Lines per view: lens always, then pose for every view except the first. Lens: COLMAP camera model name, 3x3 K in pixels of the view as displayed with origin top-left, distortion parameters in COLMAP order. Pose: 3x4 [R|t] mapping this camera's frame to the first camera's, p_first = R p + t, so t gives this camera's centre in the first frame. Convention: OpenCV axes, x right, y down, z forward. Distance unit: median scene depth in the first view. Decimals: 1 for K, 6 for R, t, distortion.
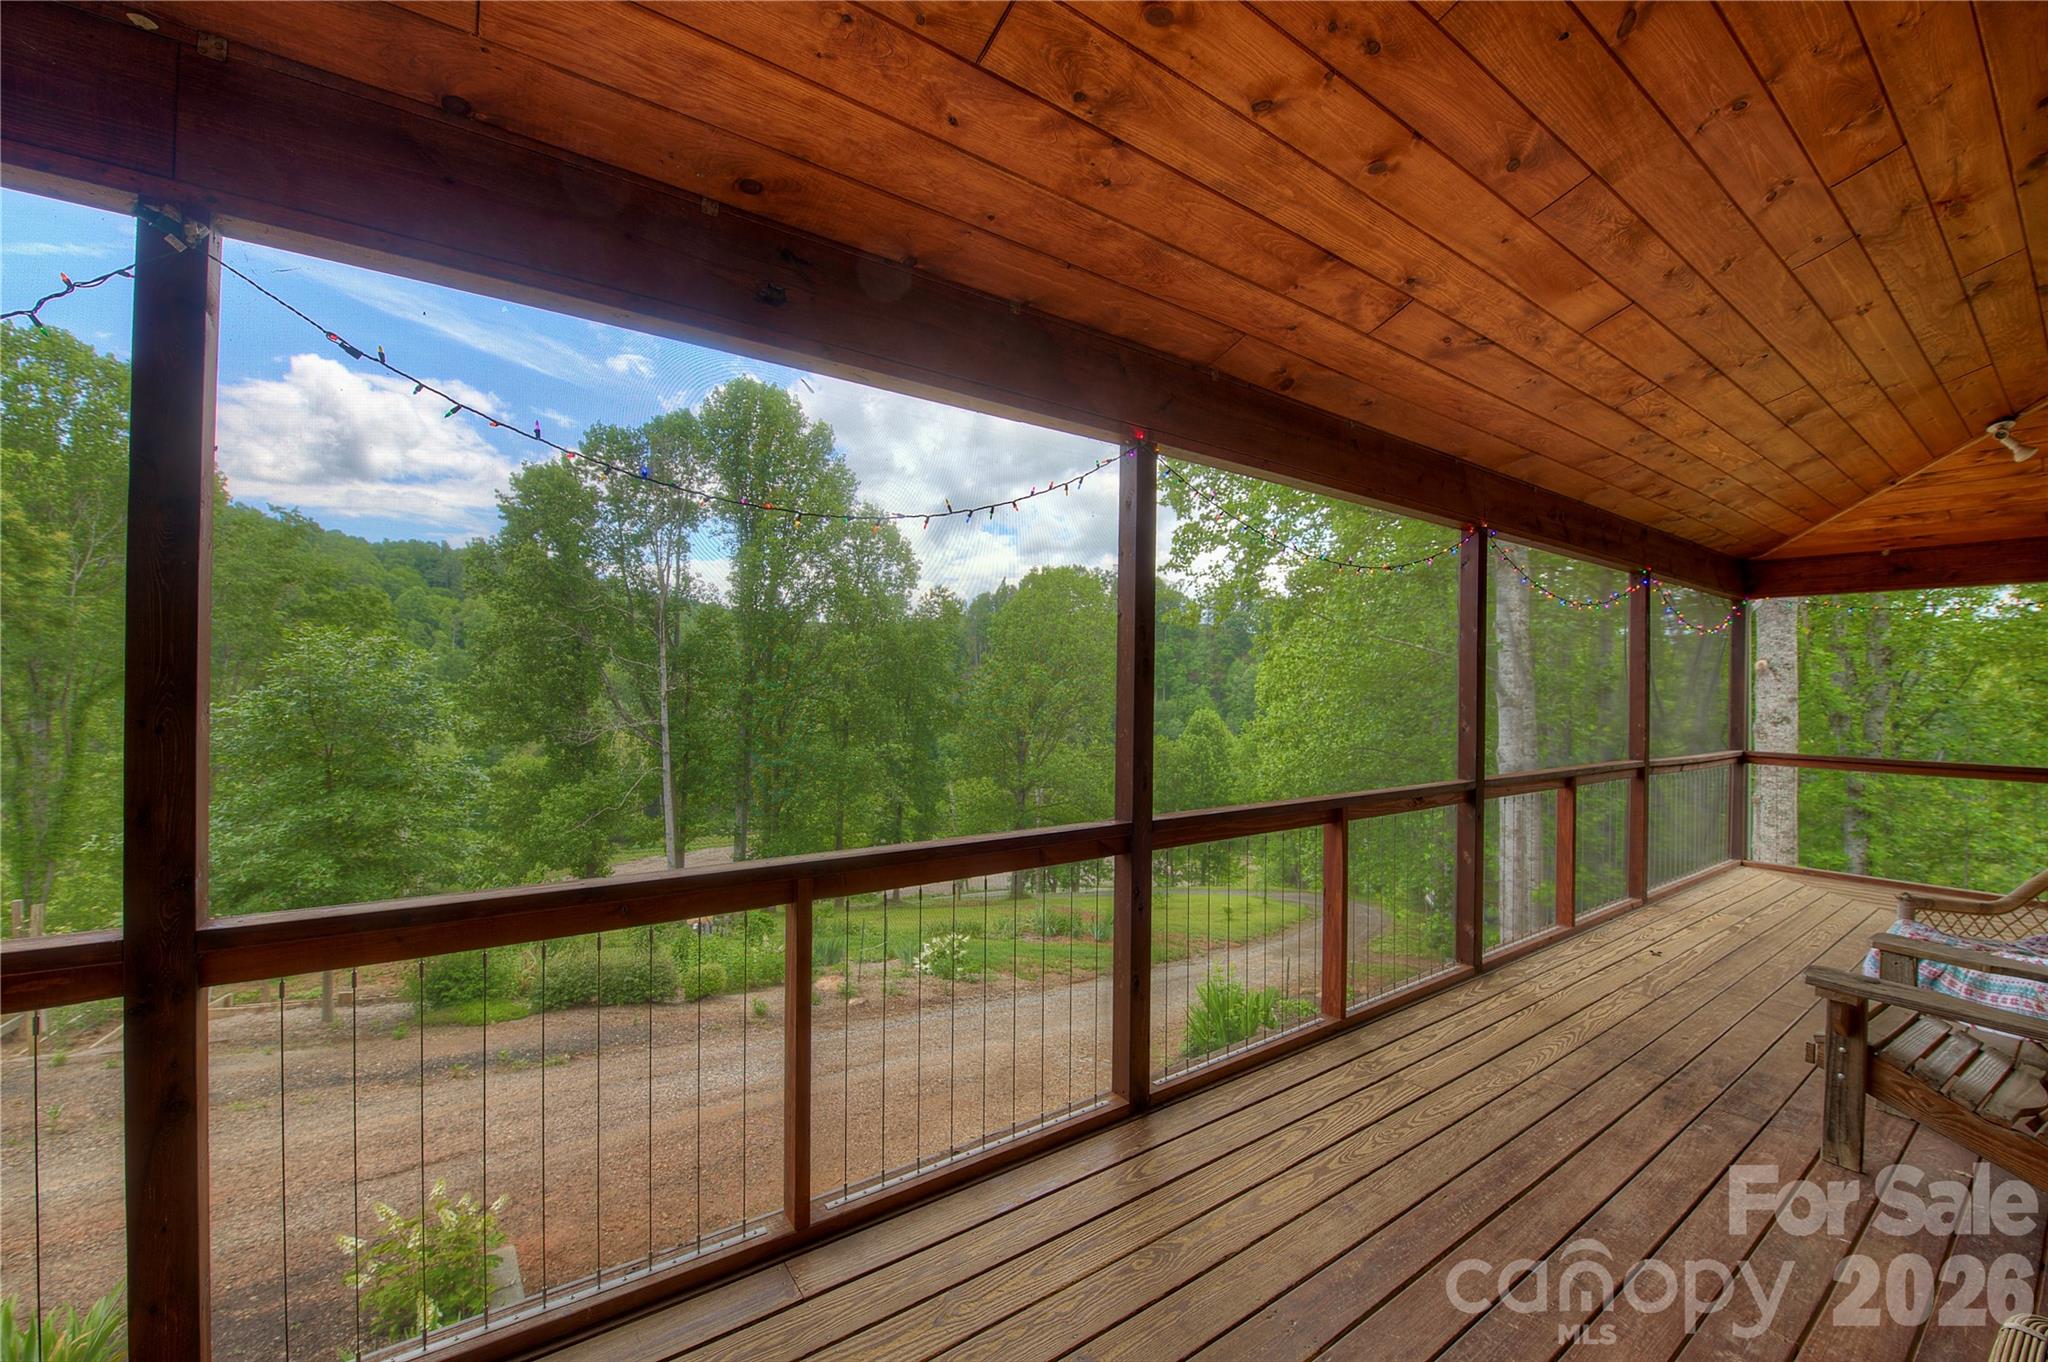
lens RADIAL K [[830.9, 0, 1038.9], [0, 830.9, 685.7], [0, 0, 1]] dist [-0.016854, -0.001989]
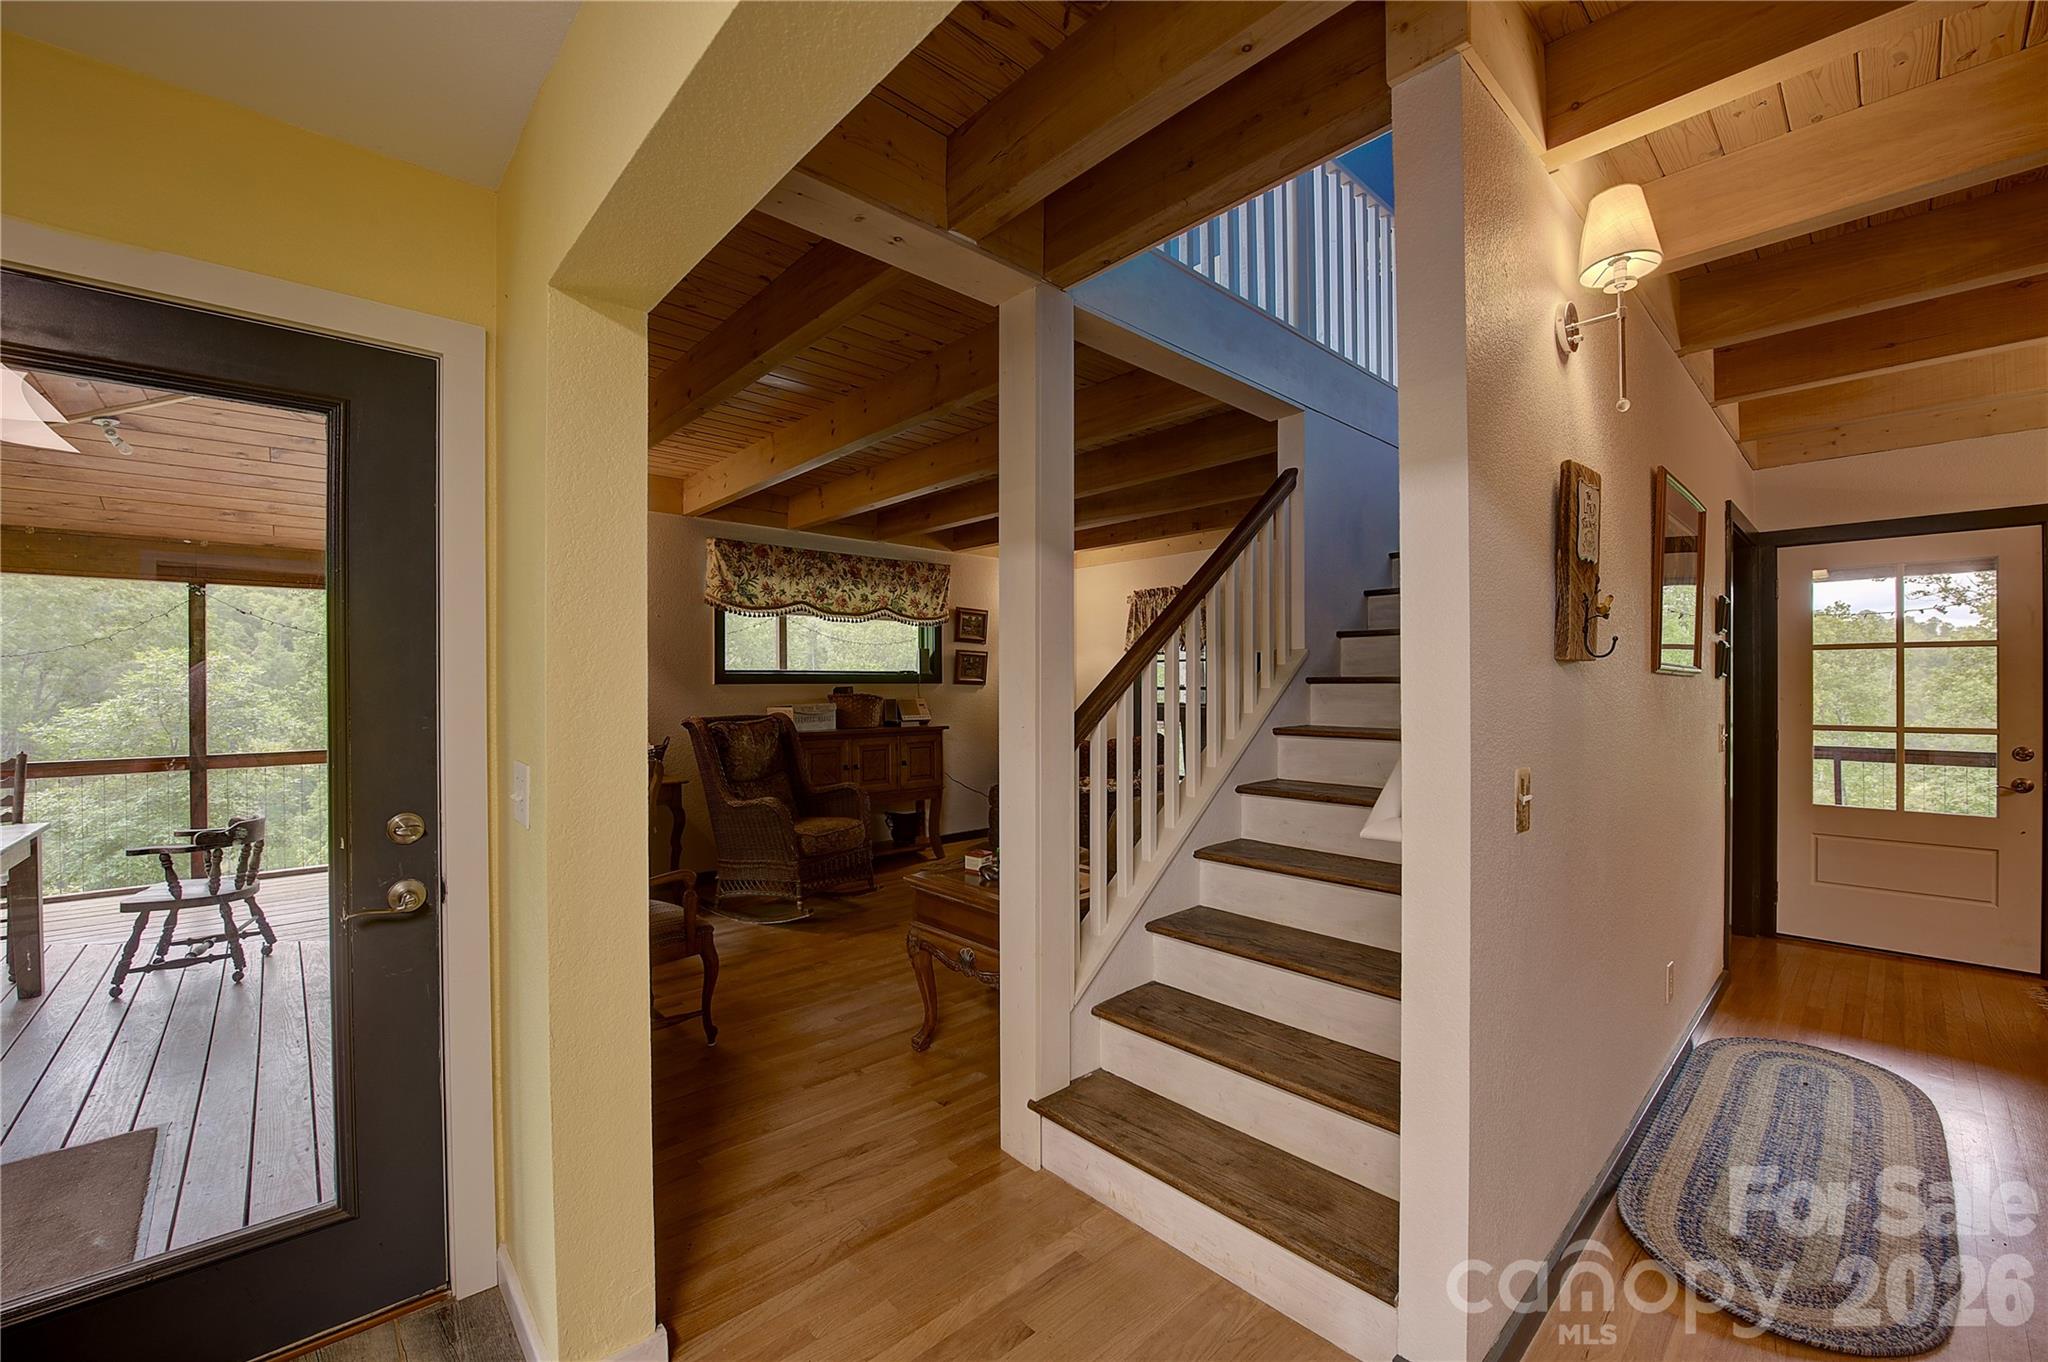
lens RADIAL K [[830.9, 0, 1024.7], [0, 830.9, 686.0], [0, 0, 1]] dist [-0.016854, -0.001989]
pose [[0.992720, -0.013916, 0.119634, 0.351707], [0.013471, 0.999899, 0.004525, -0.002406], [-0.119685, -0.002880, 0.992808, -0.486583]]
